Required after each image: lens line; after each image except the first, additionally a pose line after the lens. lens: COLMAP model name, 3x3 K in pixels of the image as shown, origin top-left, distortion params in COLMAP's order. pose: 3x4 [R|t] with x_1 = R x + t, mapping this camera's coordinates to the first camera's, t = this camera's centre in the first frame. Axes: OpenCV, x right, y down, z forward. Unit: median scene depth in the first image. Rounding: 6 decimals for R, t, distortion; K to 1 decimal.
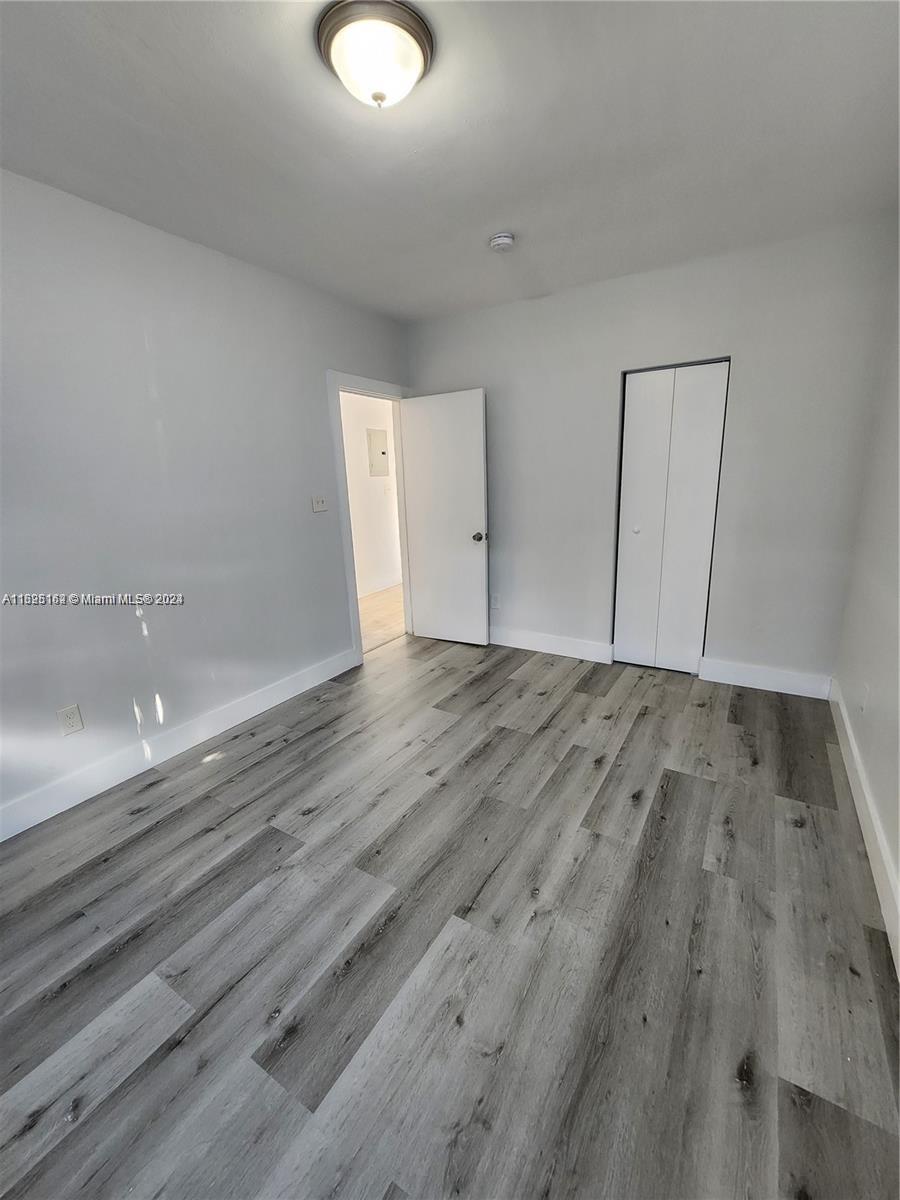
lens RADIAL K [[496.0, 0, 458.2], [0, 496.0, 595.5], [0, 0, 1]] dist [0.003793, -0.003643]
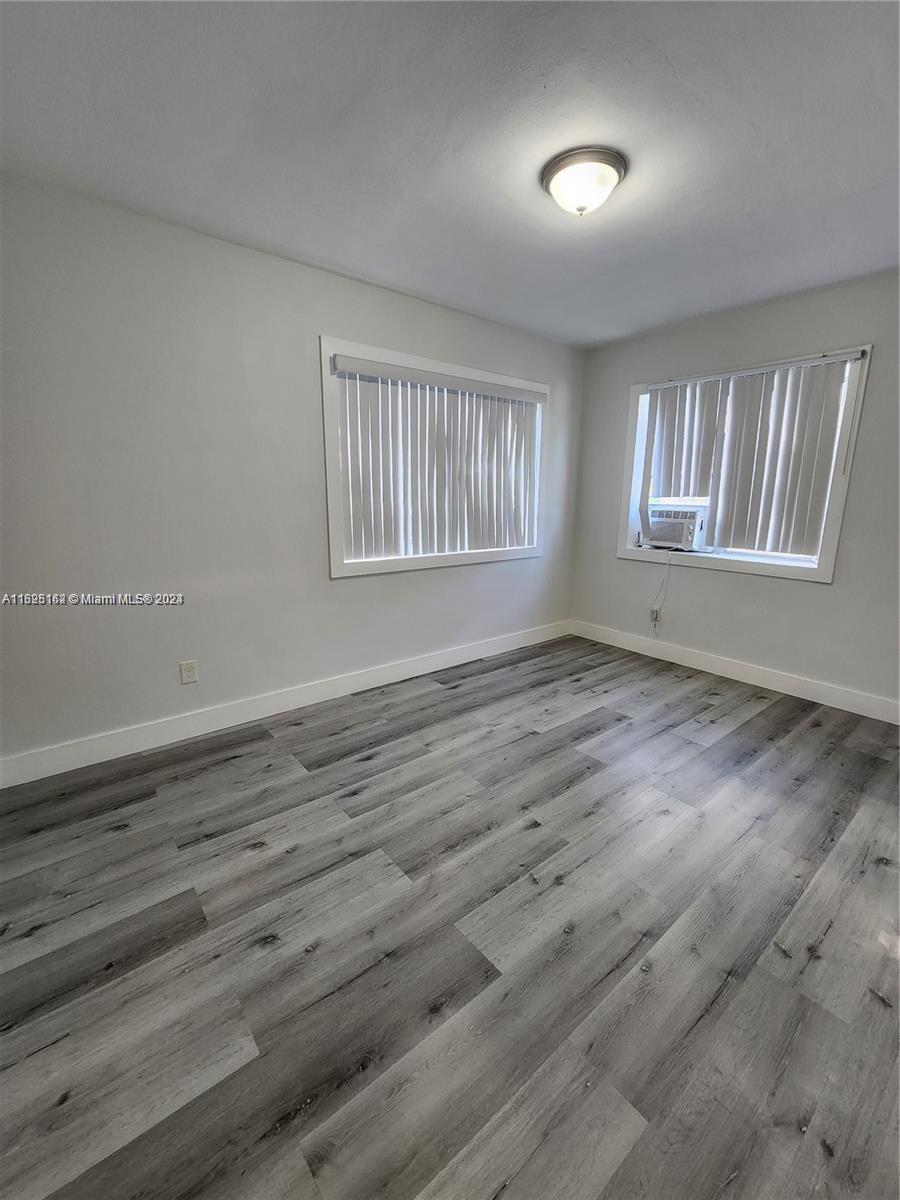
lens RADIAL K [[496.0, 0, 458.2], [0, 496.0, 595.5], [0, 0, 1]] dist [0.003793, -0.003643]
pose [[-0.944214, -0.042875, 0.326529, -0.215561], [0.100193, 0.907094, 0.408831, -0.412072], [-0.313721, 0.418740, -0.852195, 1.796090]]
